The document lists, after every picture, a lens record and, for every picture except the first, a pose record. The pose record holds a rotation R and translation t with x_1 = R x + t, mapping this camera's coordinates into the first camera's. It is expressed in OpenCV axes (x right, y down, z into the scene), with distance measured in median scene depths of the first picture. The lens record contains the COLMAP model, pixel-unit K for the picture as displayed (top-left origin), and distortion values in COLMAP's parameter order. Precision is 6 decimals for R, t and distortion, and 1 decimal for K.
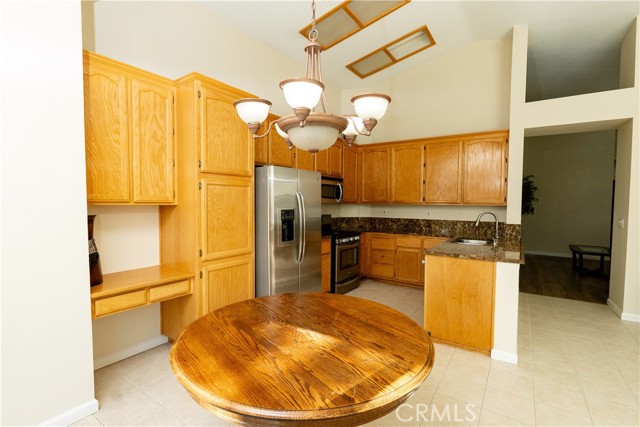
lens RADIAL K [[297.7, 0, 321.7], [0, 297.7, 214.0], [0, 0, 1]] dist [-0.012330, 0.000878]
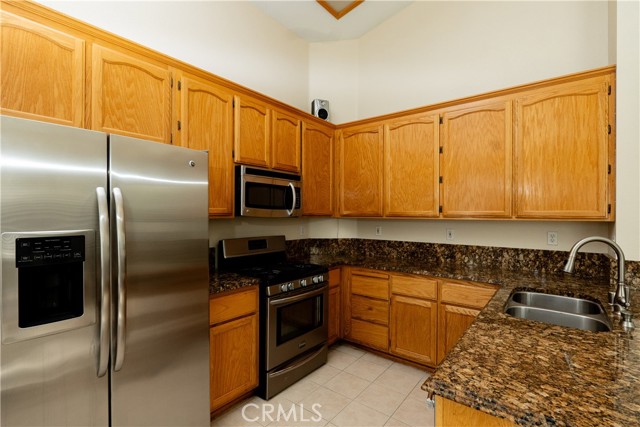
lens RADIAL K [[297.7, 0, 321.7], [0, 297.7, 214.0], [0, 0, 1]] dist [-0.012330, 0.000878]
pose [[0.997568, -0.002900, -0.069637, 0.156634], [-0.000031, 0.999115, -0.042056, -0.017635], [0.069697, 0.041956, 0.996686, 0.419711]]
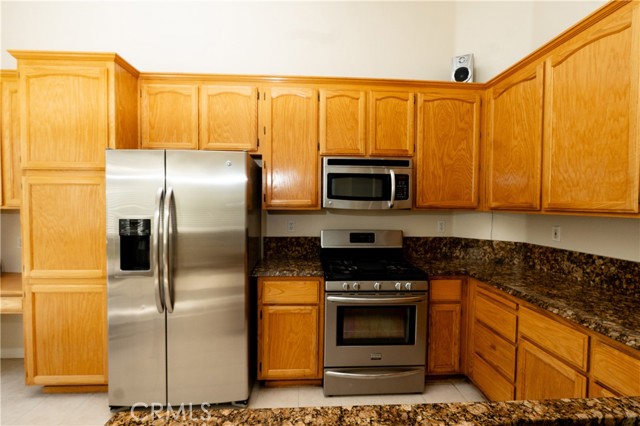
lens RADIAL K [[297.7, 0, 321.7], [0, 297.7, 213.5], [0, 0, 1]] dist [-0.012330, 0.000878]
pose [[0.609598, 0.022803, -0.792382, 0.382533], [-0.035857, 0.999356, 0.001173, -0.025778], [0.791899, 0.027697, 0.610024, 0.595109]]
